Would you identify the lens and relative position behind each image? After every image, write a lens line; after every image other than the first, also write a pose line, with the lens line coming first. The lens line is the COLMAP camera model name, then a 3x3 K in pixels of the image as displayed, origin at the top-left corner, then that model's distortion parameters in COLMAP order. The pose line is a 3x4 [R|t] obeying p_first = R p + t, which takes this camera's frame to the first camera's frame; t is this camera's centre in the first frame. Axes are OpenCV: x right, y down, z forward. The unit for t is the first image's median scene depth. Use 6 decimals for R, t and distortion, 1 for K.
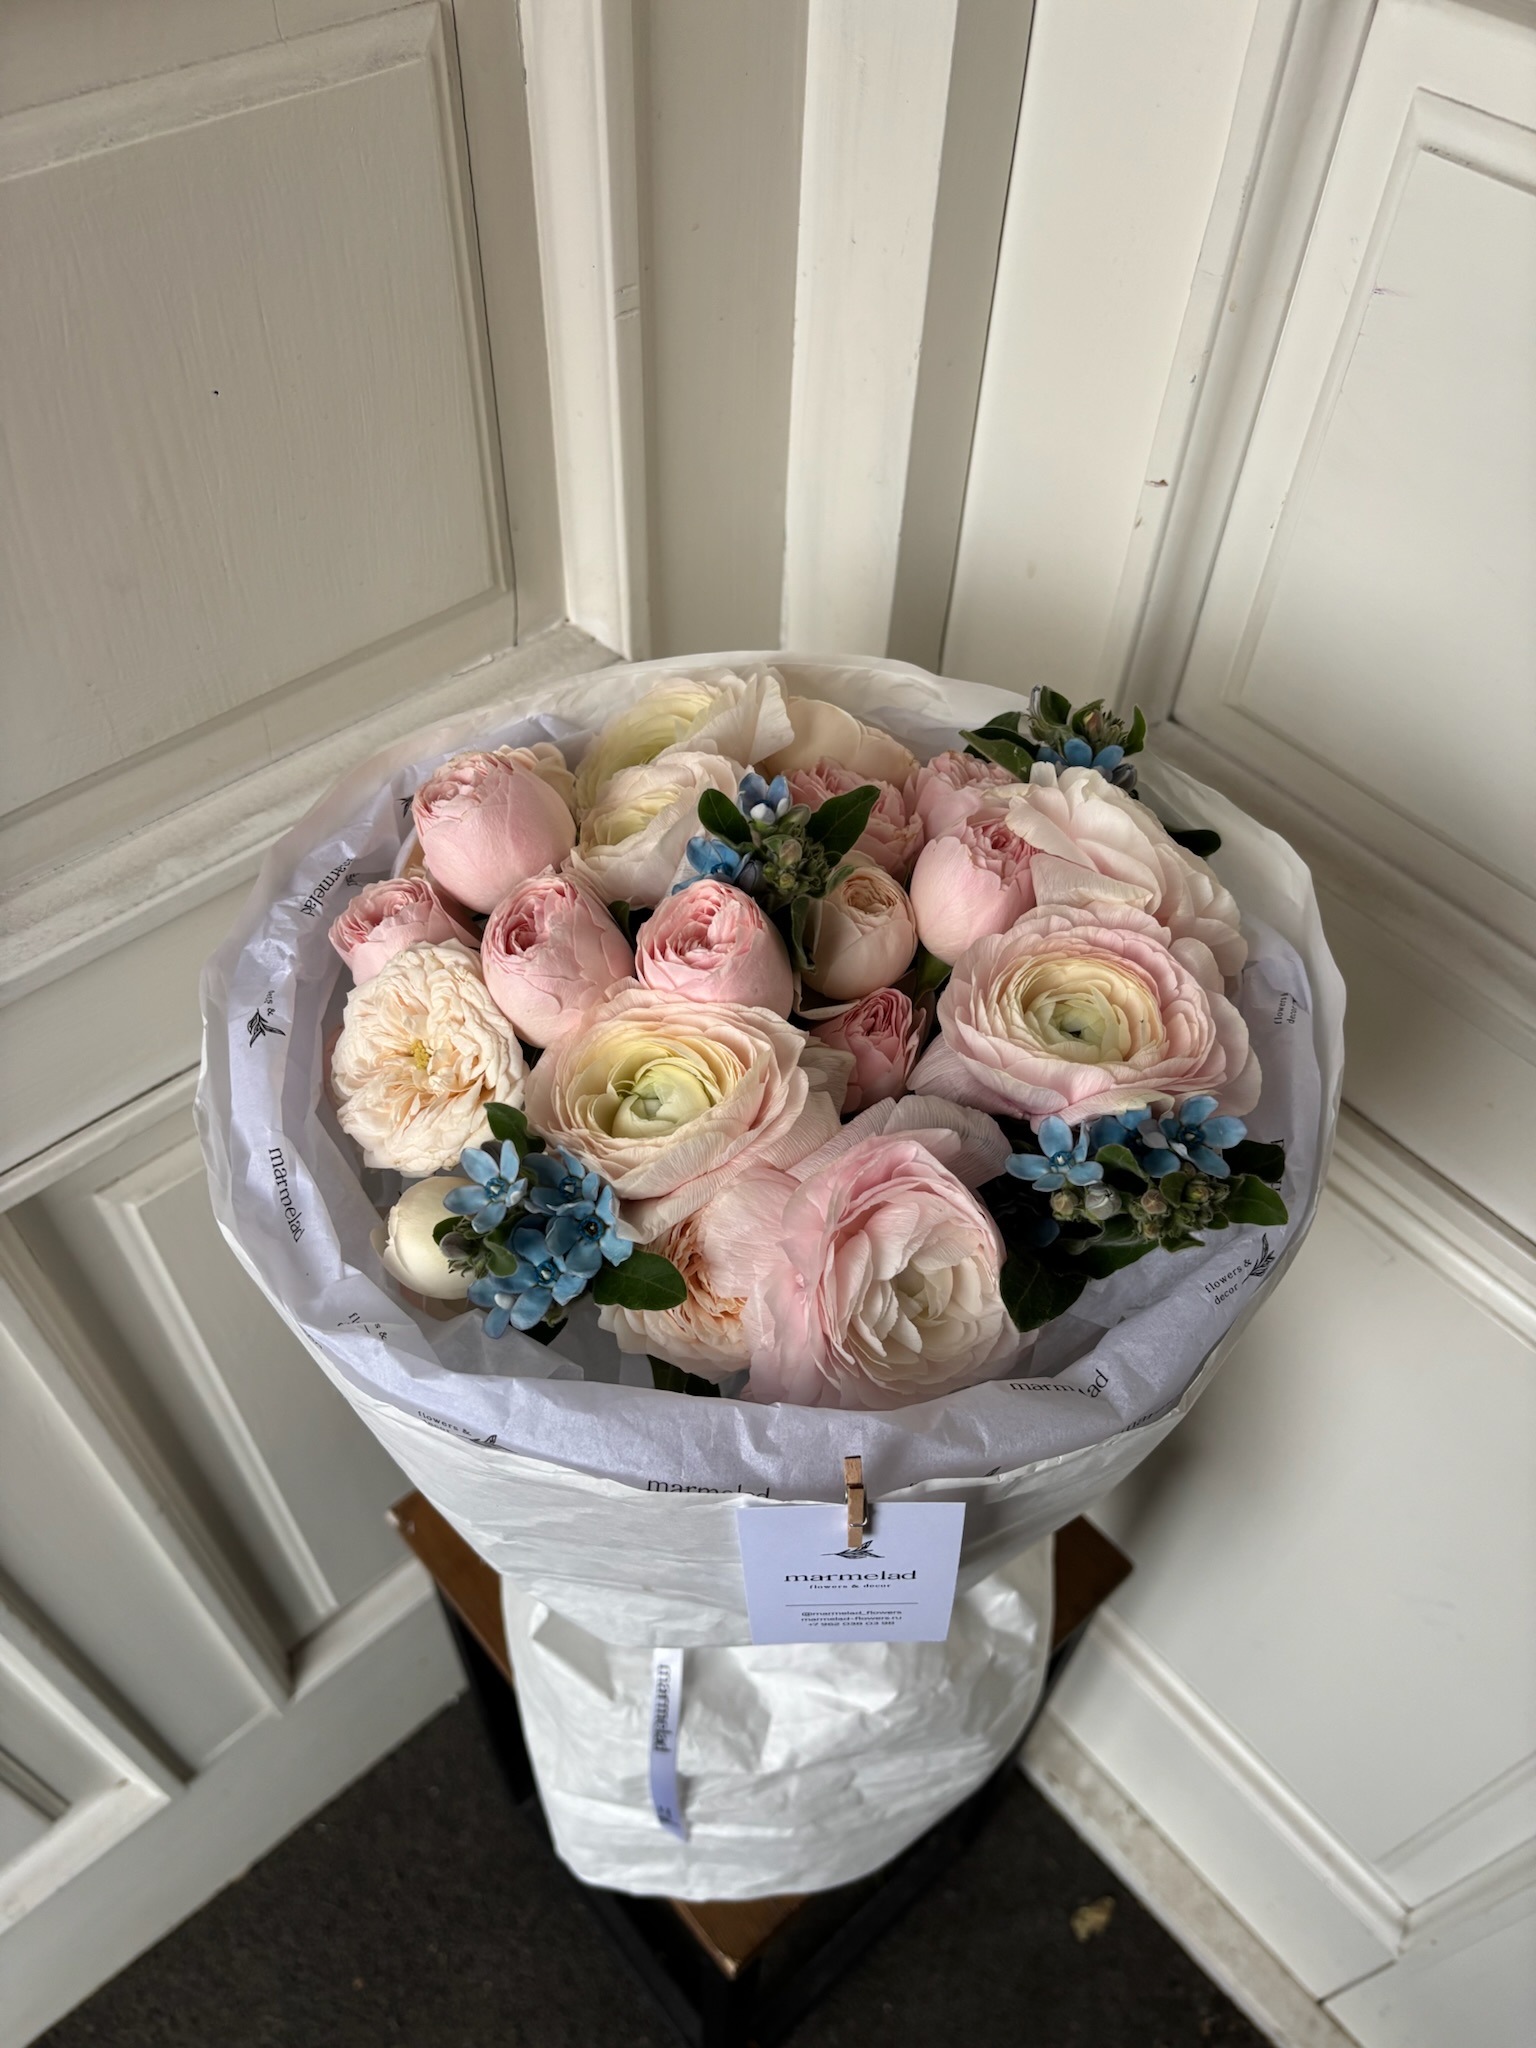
lens RADIAL K [[1593.8, 0, 800.1], [0, 1593.8, 1027.3], [0, 0, 1]] dist [0.004379, -0.016808]
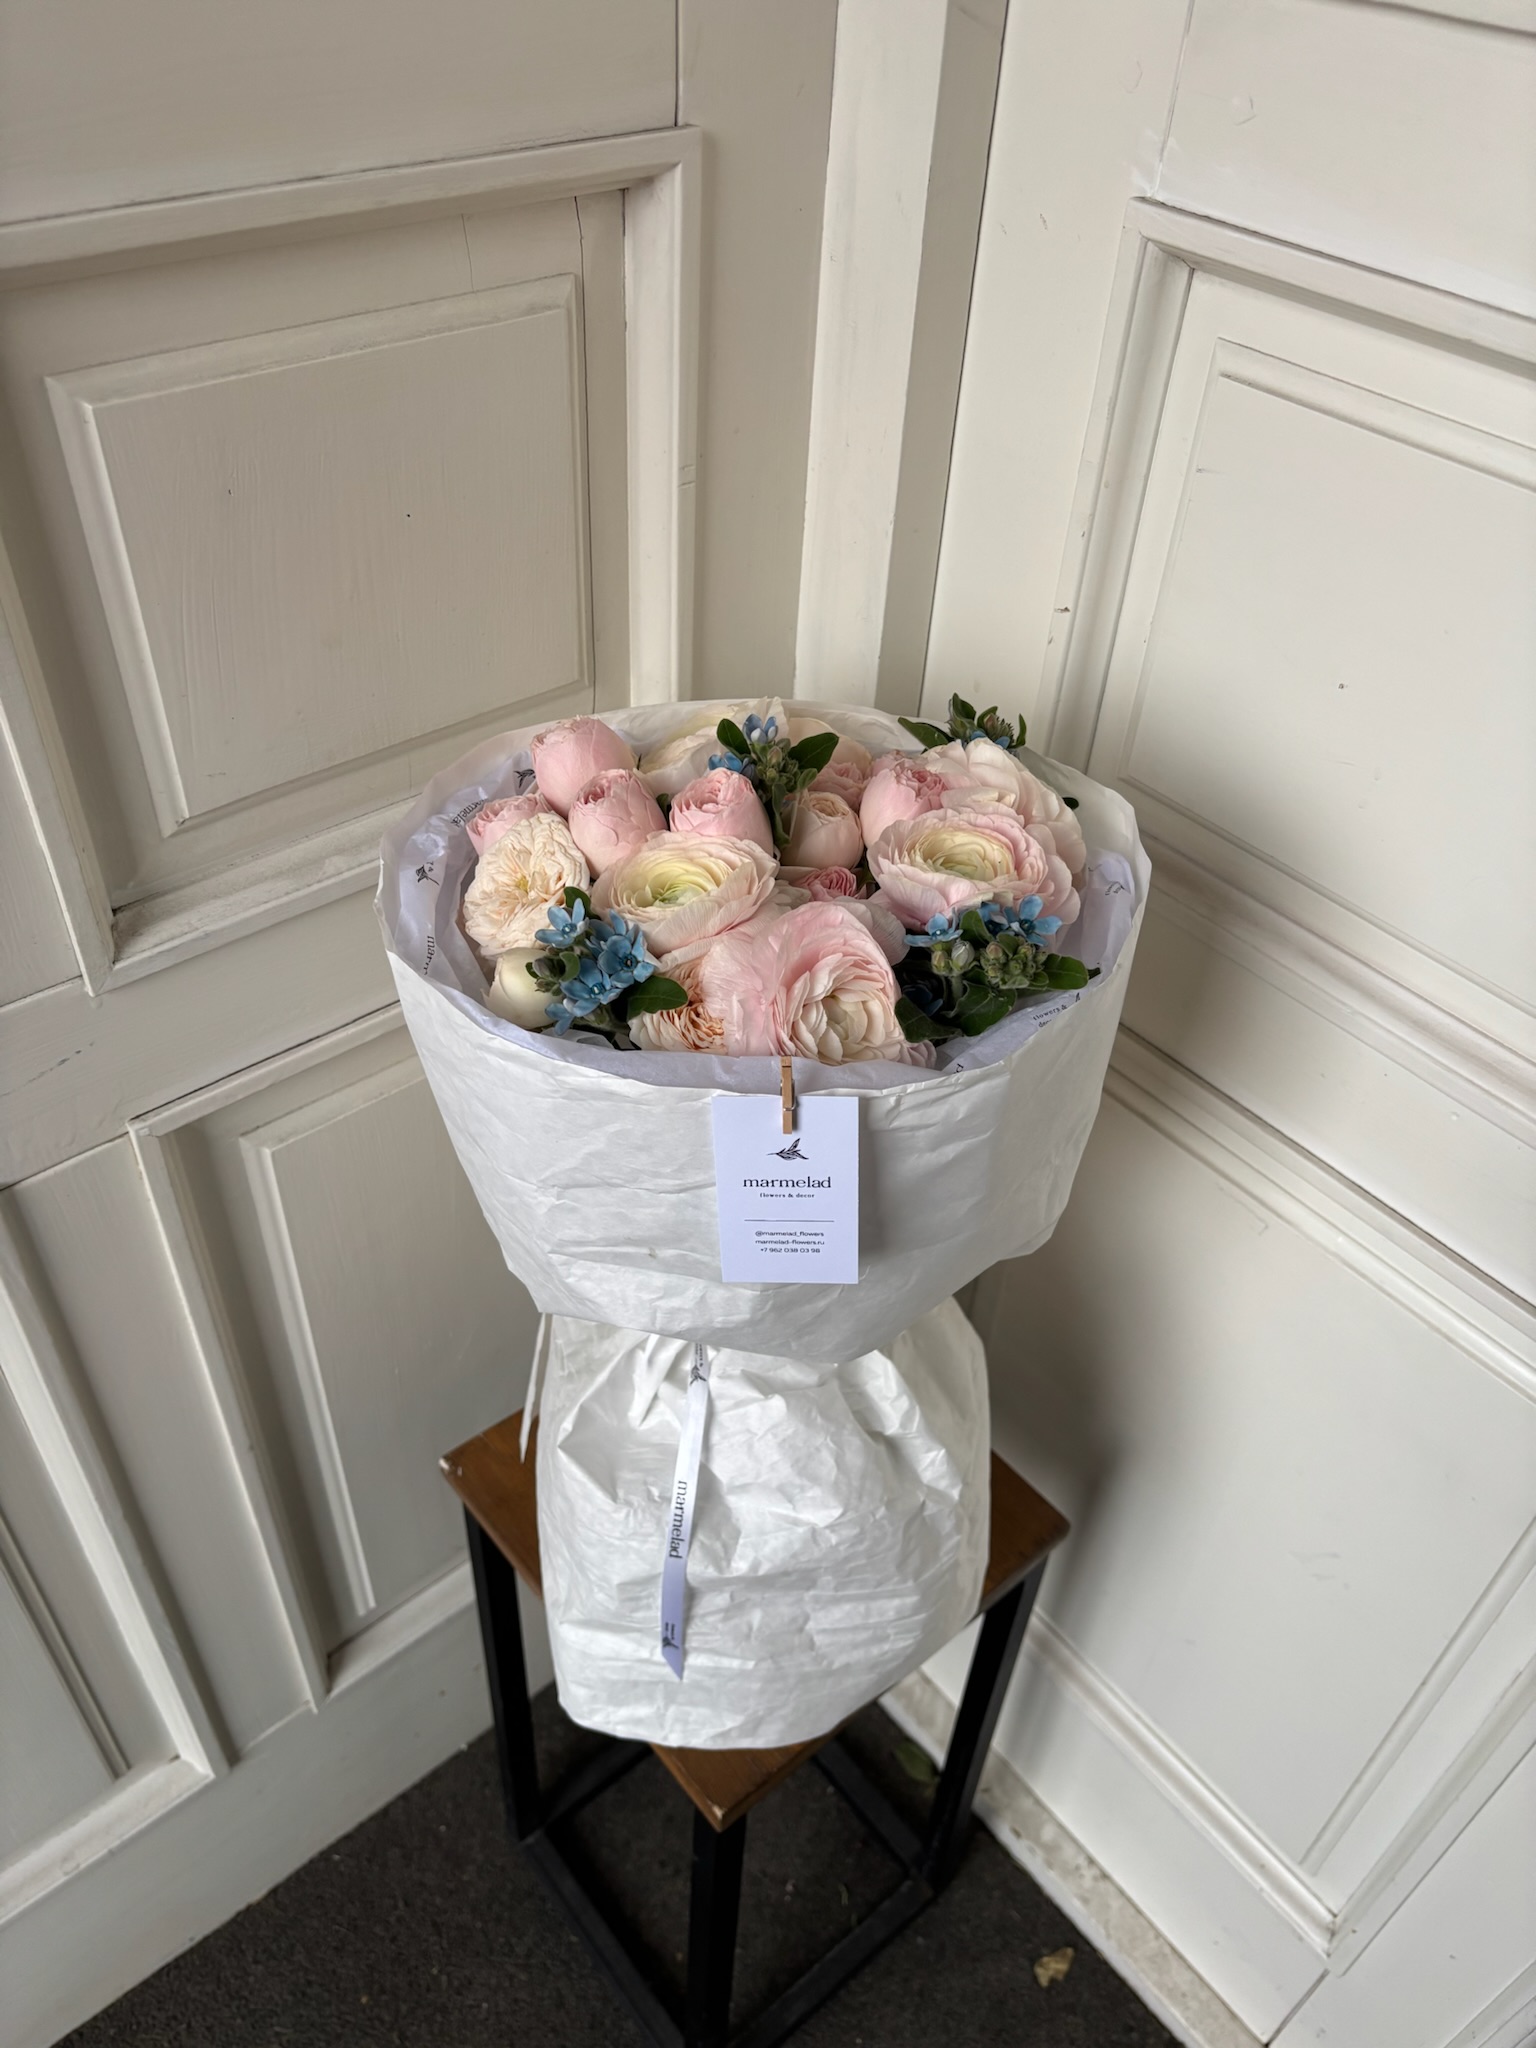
lens RADIAL K [[1566.4, 0, 768.0], [0, 1566.4, 1024.0], [0, 0, 1]] dist [0.000130, 0.005118]
pose [[0.998623, 0.030620, -0.042604, 0.036292], [-0.037568, 0.984163, -0.173241, 0.248143], [0.036625, 0.174603, 0.983958, -0.275015]]
